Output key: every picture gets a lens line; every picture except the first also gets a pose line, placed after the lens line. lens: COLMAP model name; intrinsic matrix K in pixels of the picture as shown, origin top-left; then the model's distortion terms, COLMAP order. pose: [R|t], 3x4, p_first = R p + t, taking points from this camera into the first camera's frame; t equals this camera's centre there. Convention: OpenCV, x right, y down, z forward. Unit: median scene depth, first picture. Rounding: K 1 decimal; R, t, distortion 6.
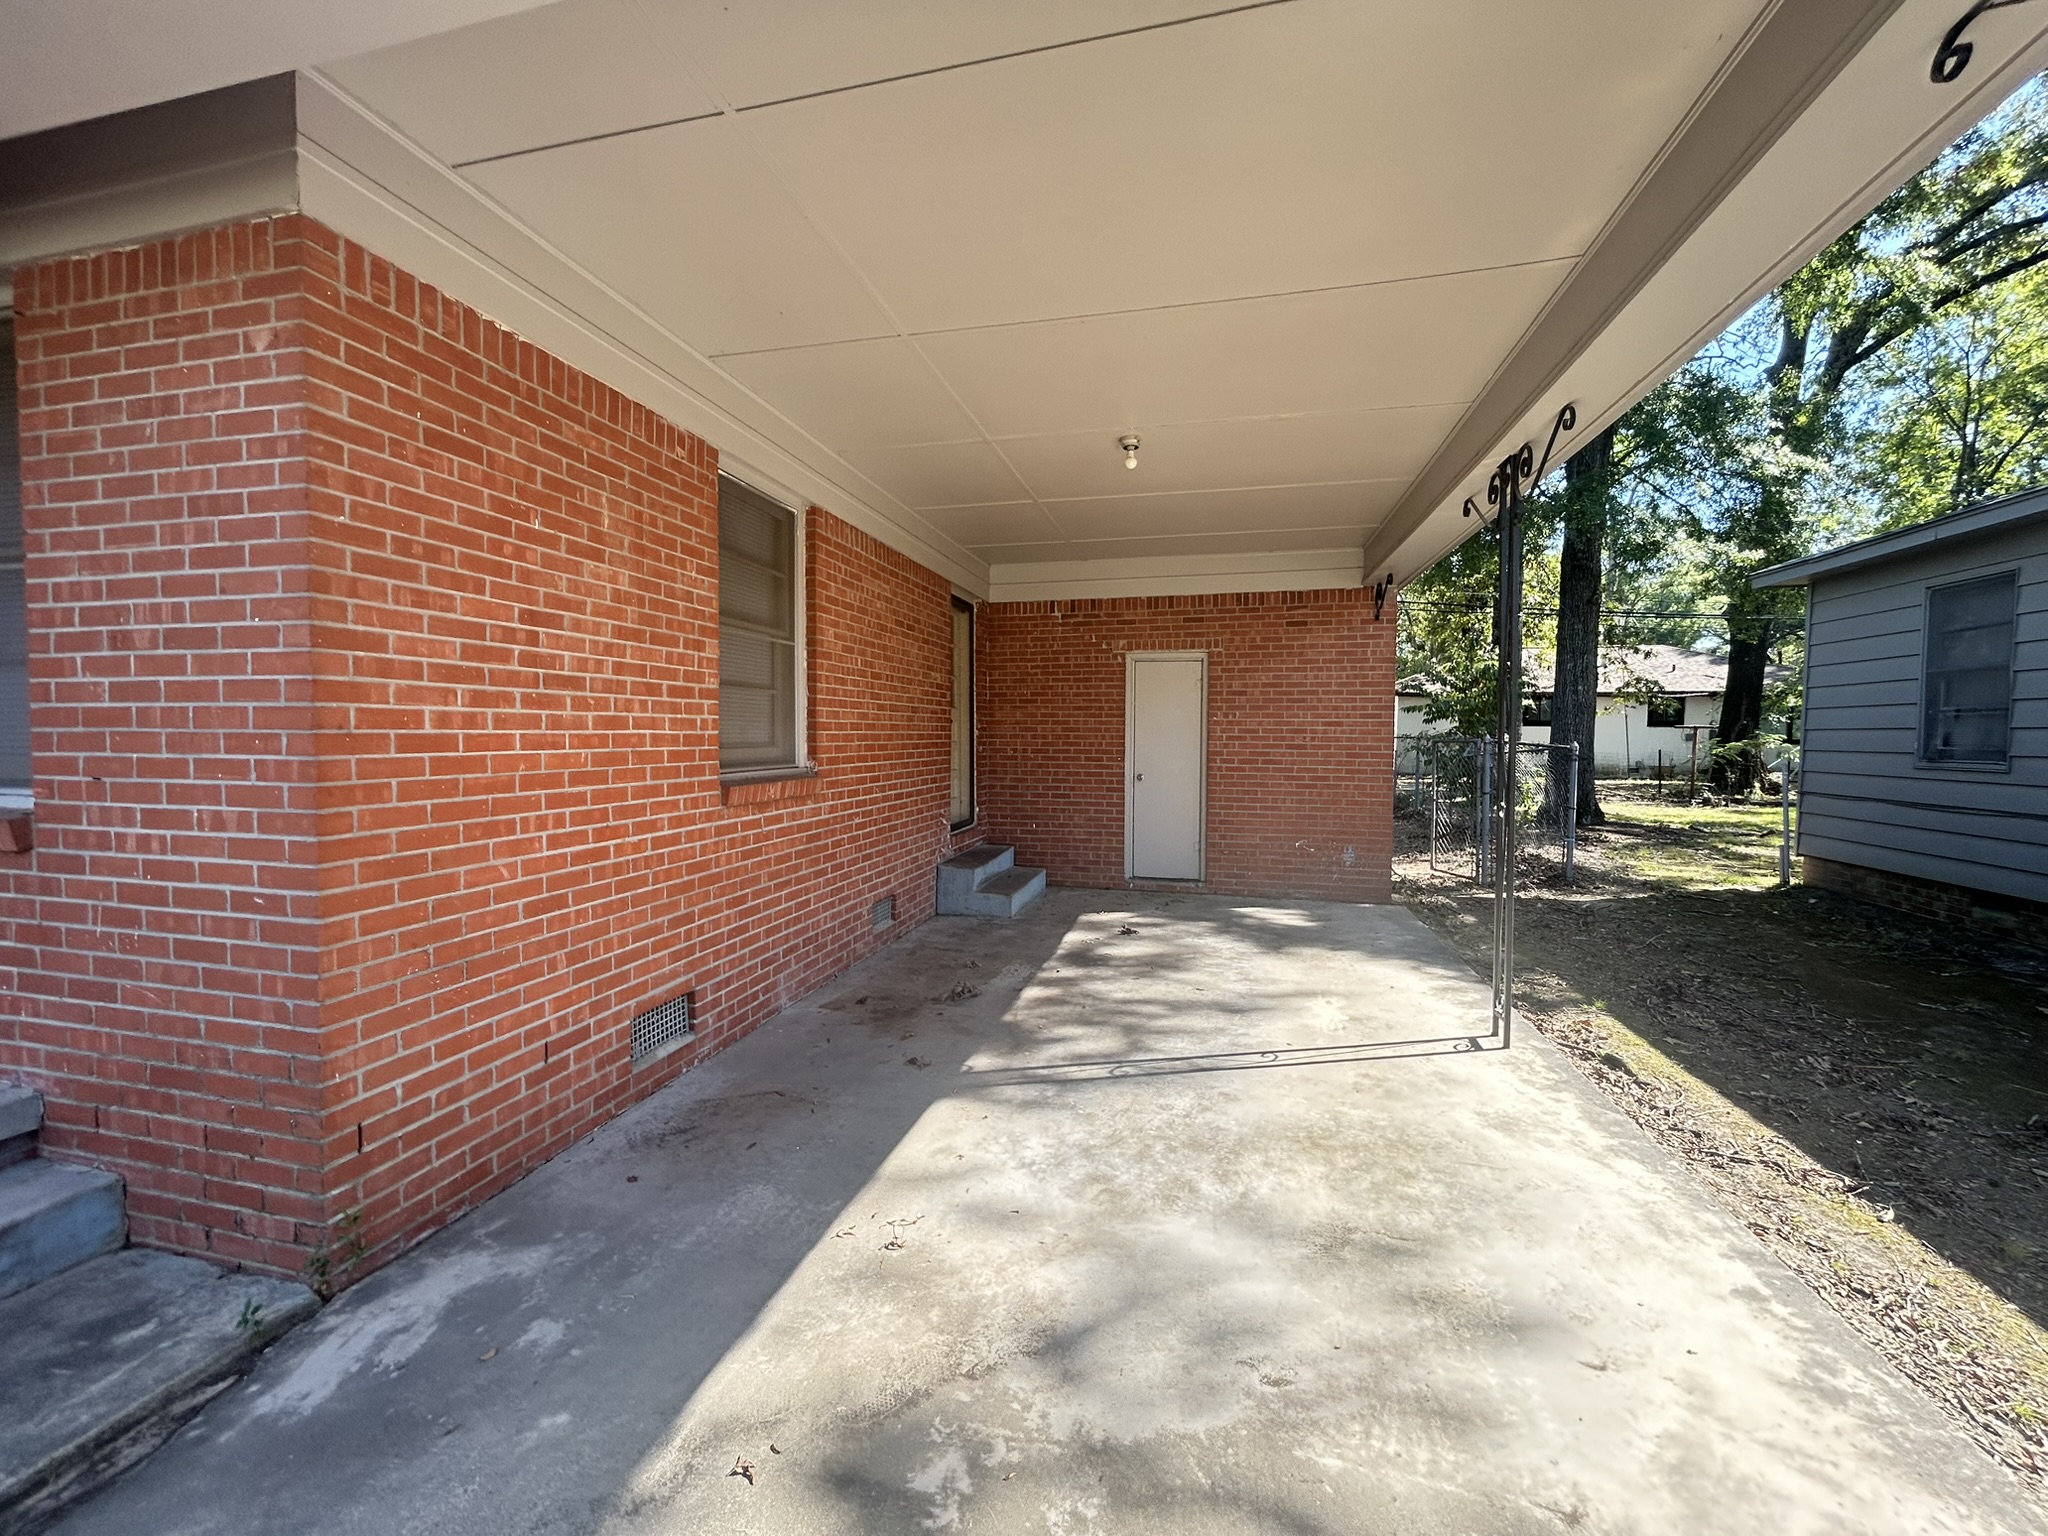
lens RADIAL K [[826.2, 0, 1025.0], [0, 826.2, 773.5], [0, 0, 1]] dist [-0.001680, -0.000003]
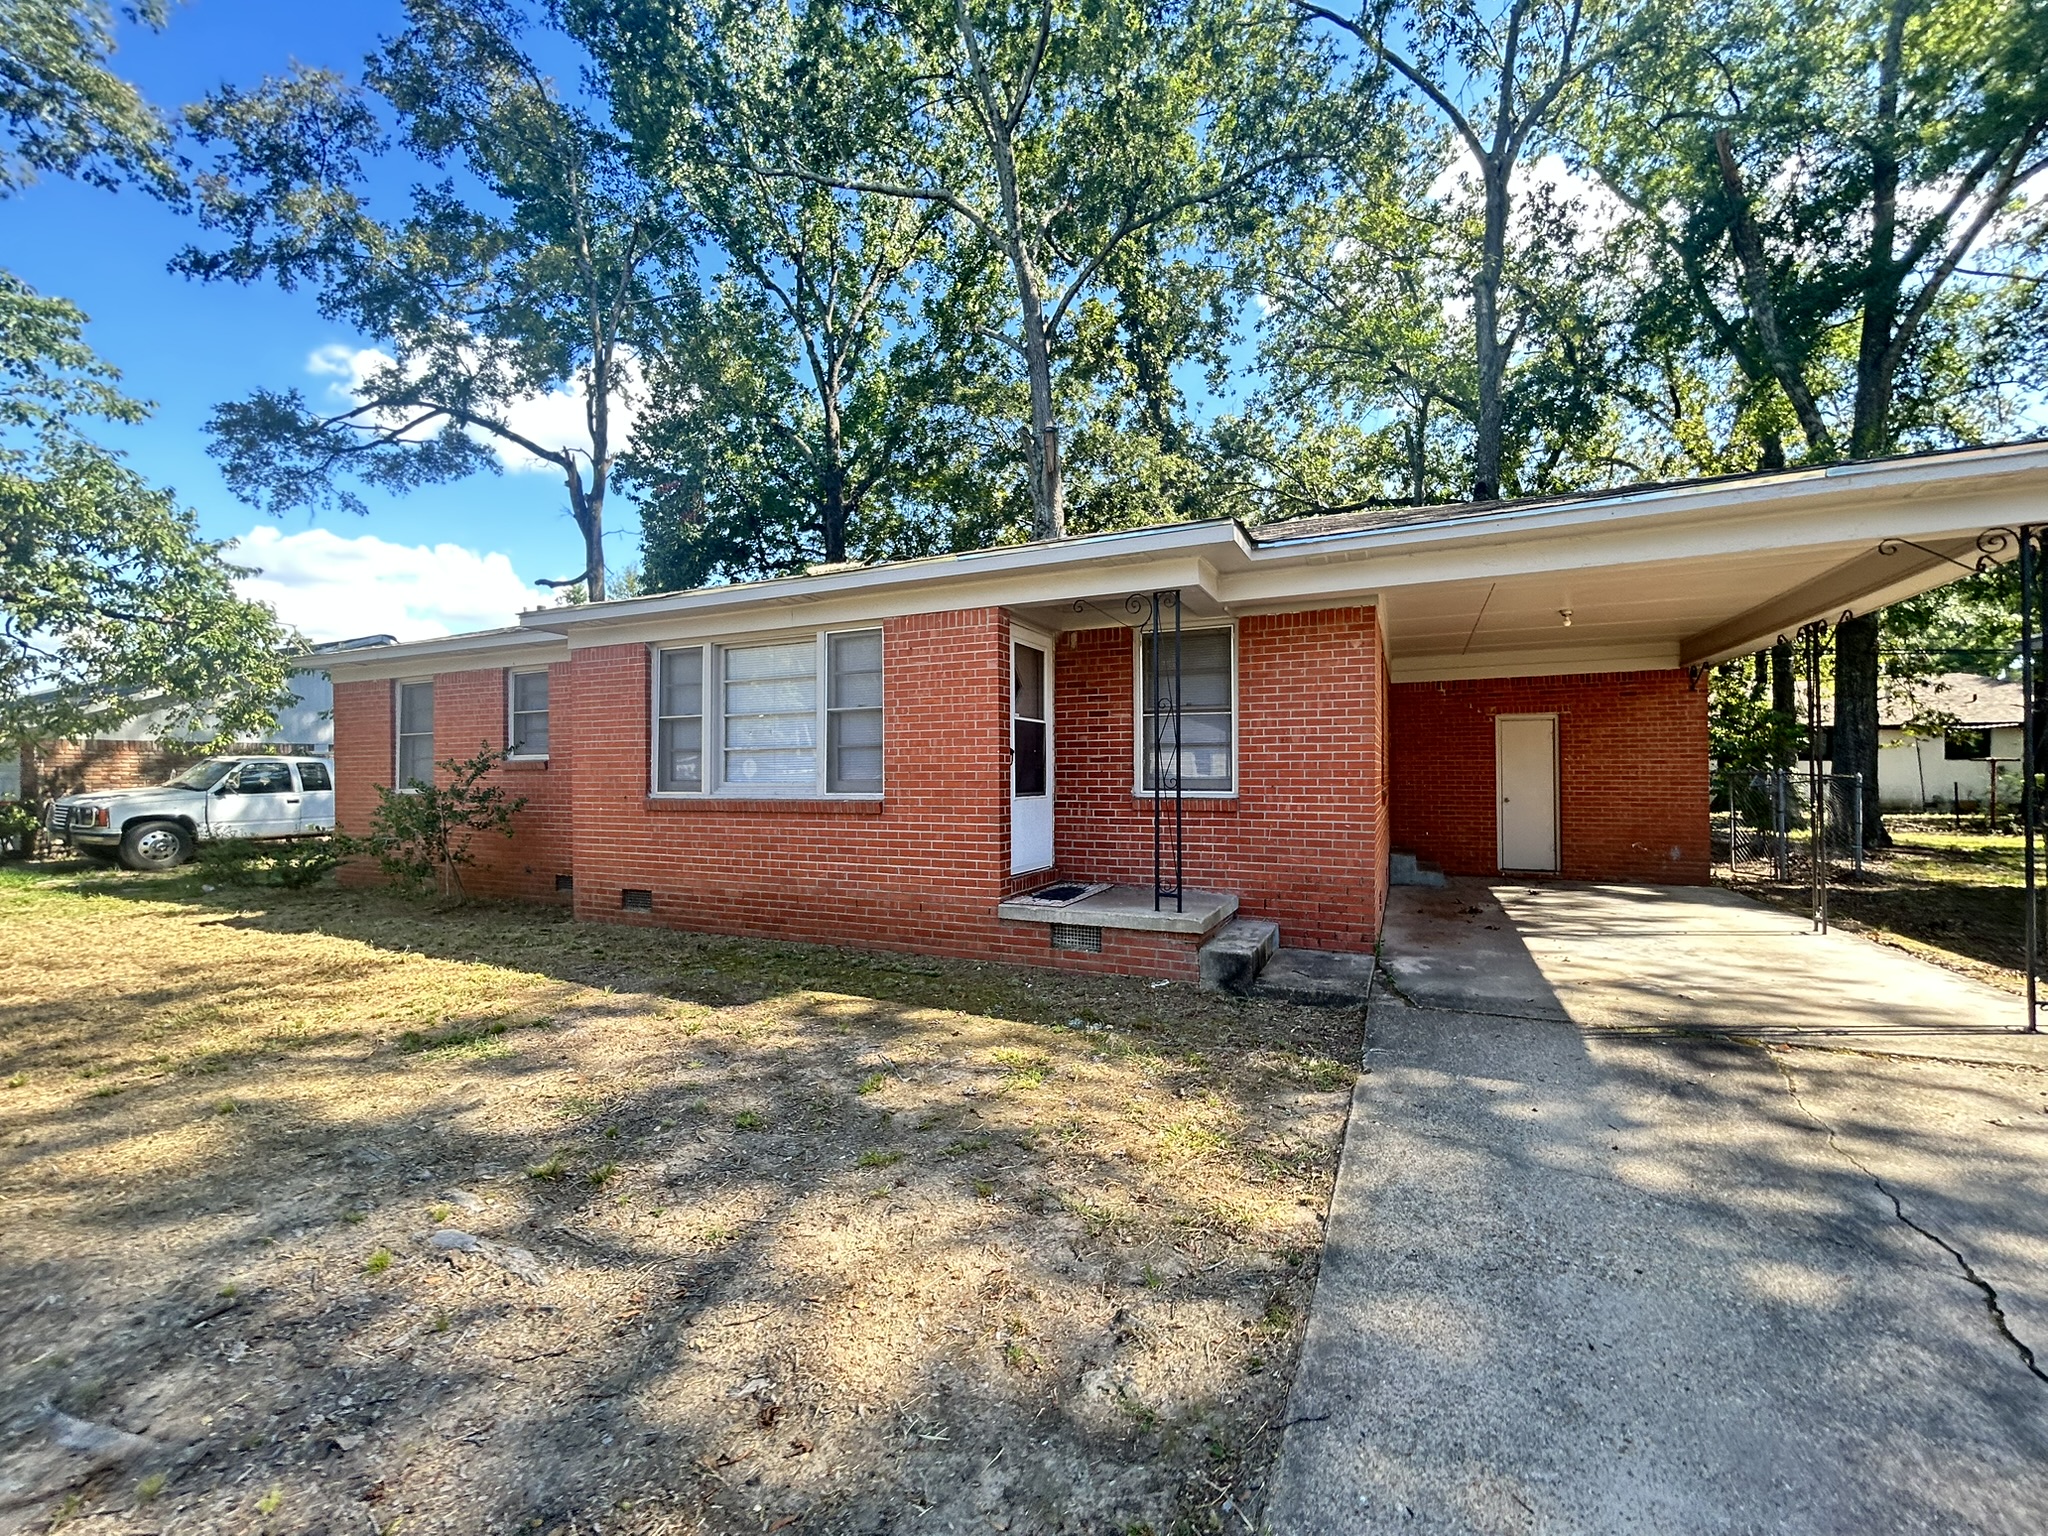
lens RADIAL K [[826.2, 0, 1019.1], [0, 826.2, 765.2], [0, 0, 1]] dist [-0.001680, -0.000003]
pose [[0.978998, -0.009667, -0.203640, -0.195240], [-0.002303, 0.998287, -0.058458, 0.014690], [0.203856, 0.057699, 0.977299, -0.290176]]
